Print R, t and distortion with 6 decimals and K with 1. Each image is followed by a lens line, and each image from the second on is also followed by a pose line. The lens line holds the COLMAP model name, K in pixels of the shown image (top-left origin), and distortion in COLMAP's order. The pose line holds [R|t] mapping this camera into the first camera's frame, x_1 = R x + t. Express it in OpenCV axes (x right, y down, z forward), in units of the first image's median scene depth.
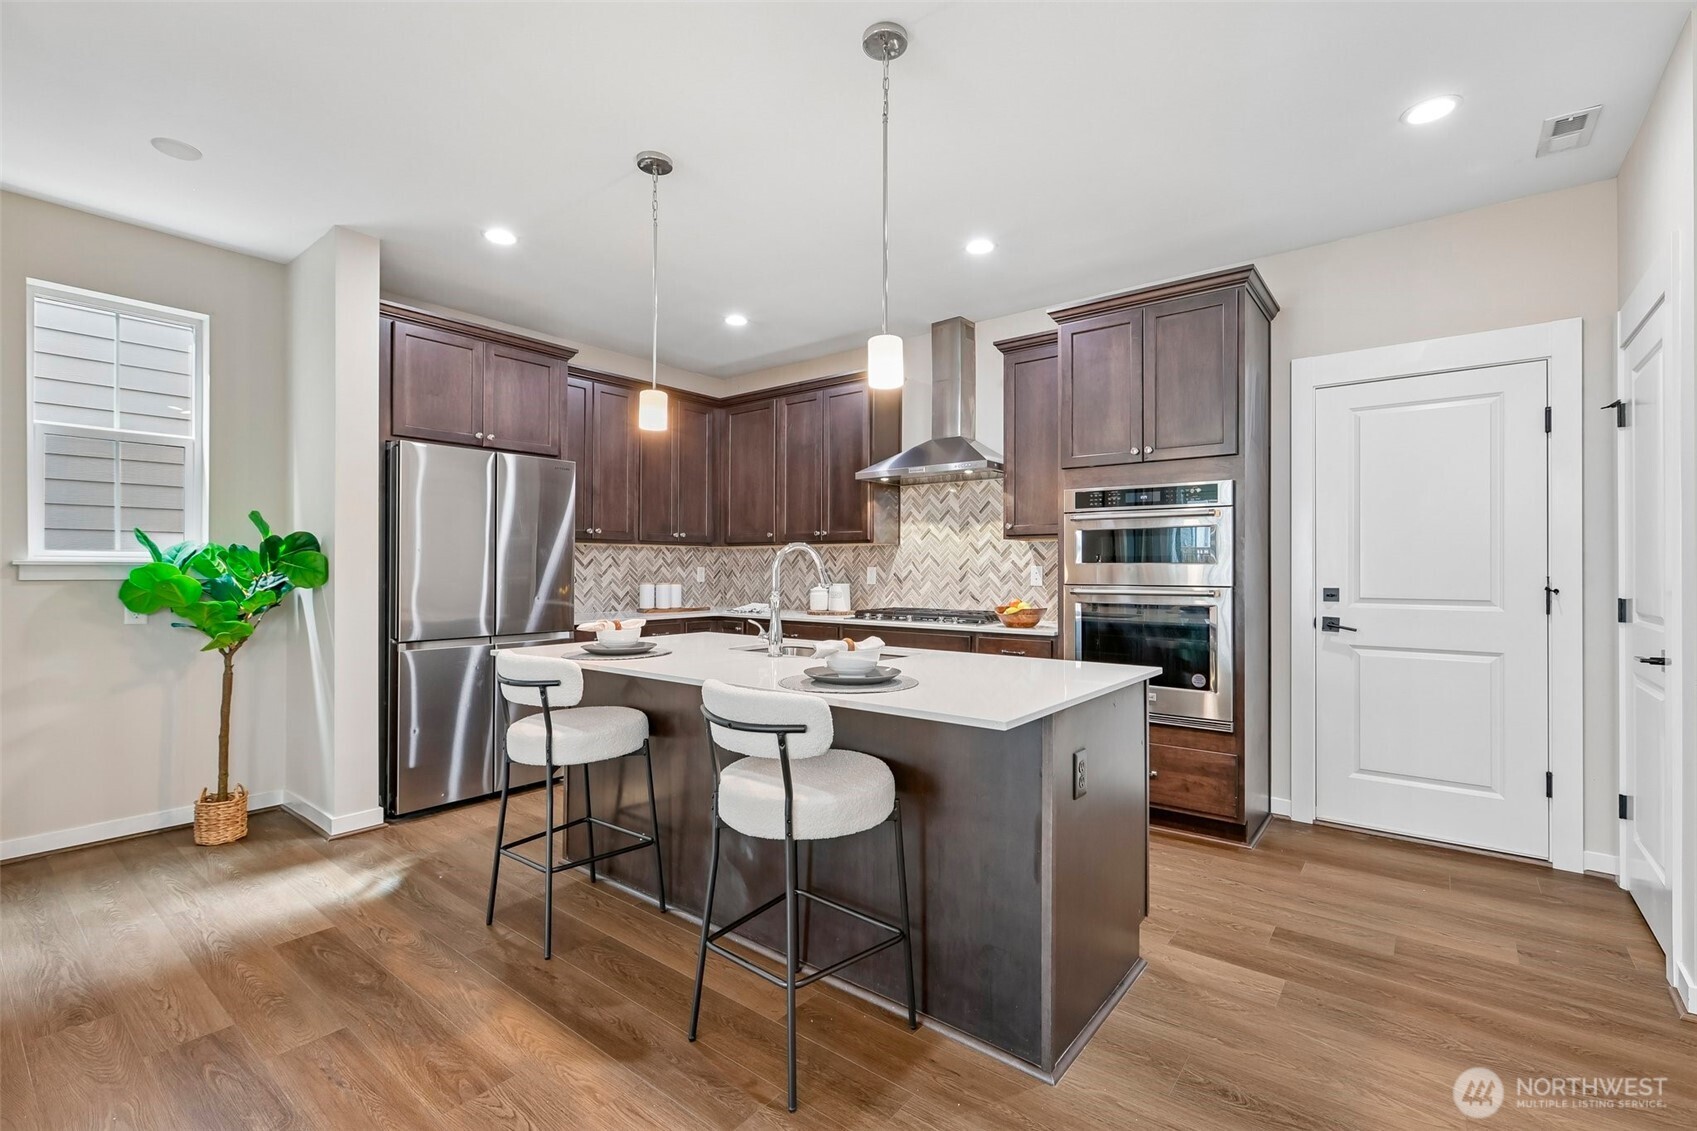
lens RADIAL K [[752.8, 0, 858.0], [0, 752.8, 566.6], [0, 0, 1]] dist [-0.000598, 0.000111]
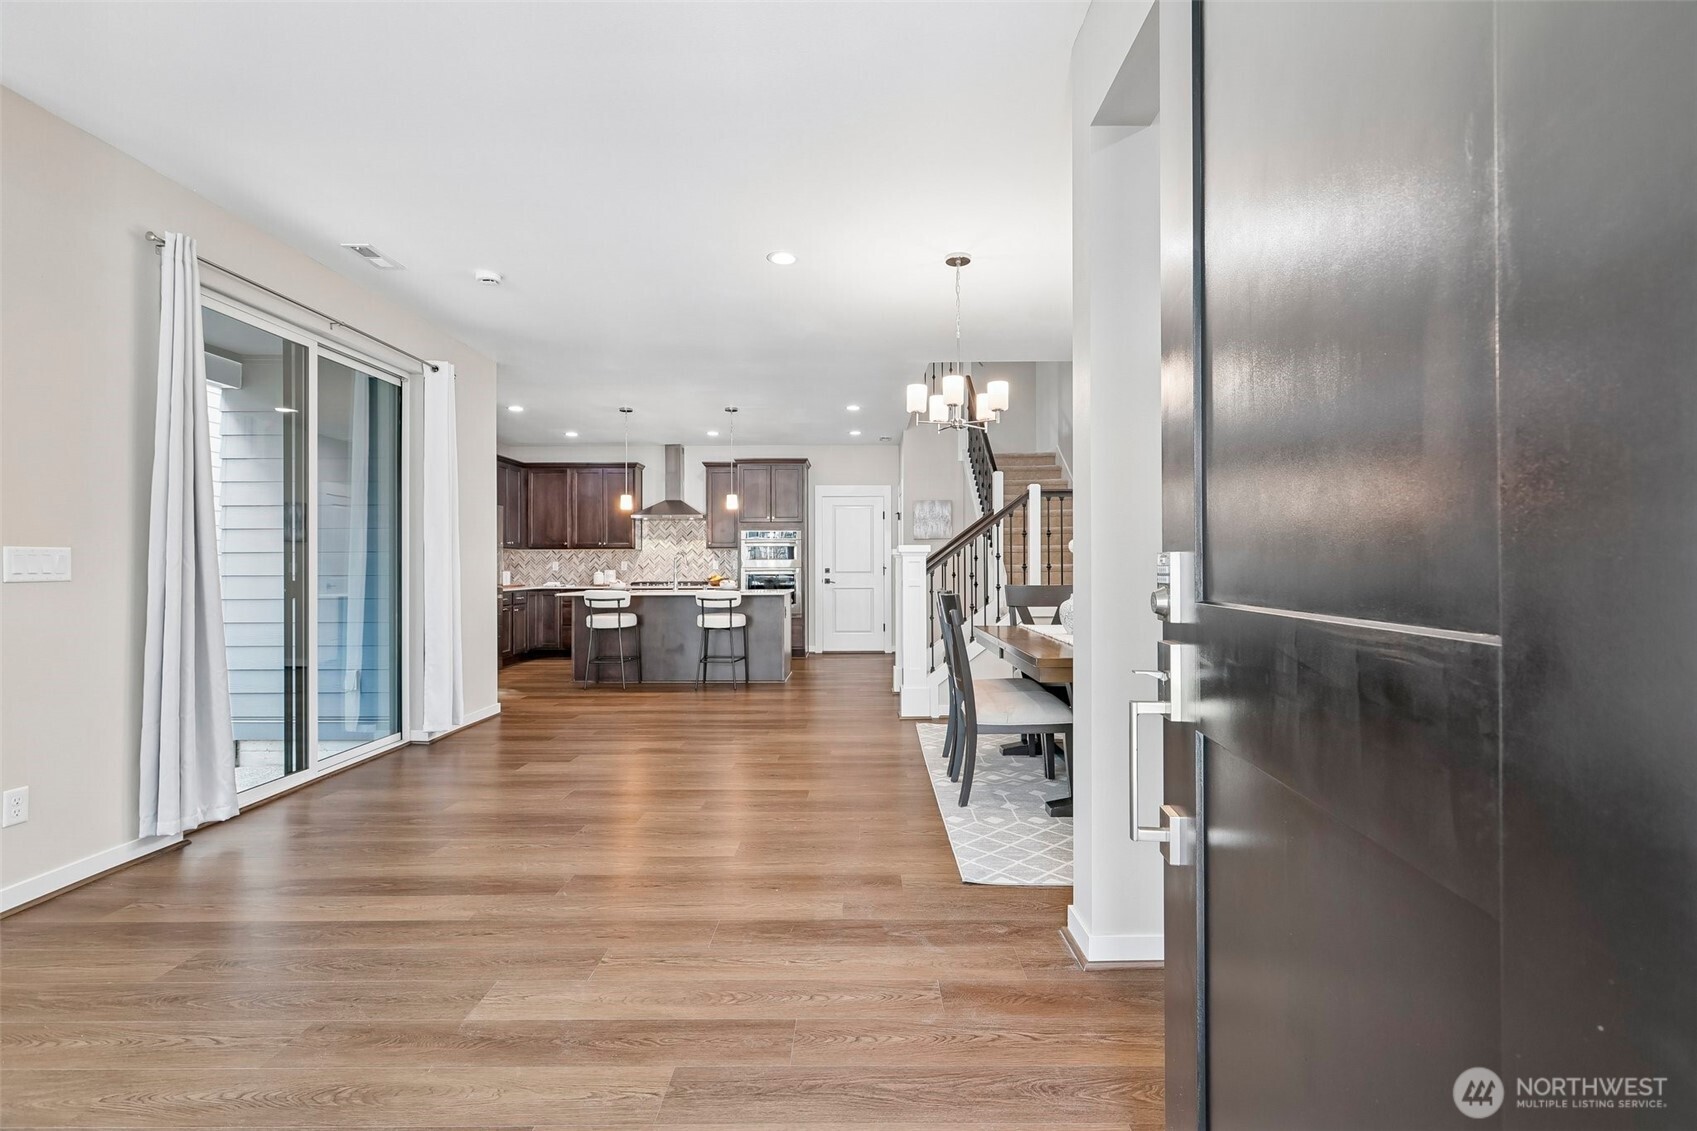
lens RADIAL K [[752.8, 0, 858.0], [0, 752.8, 566.6], [0, 0, 1]] dist [-0.000598, 0.000111]
pose [[0.785911, -0.005448, 0.618316, -0.824758], [0.003248, 0.999984, 0.004682, 0.007796], [-0.618331, -0.001671, 0.785916, -1.035838]]
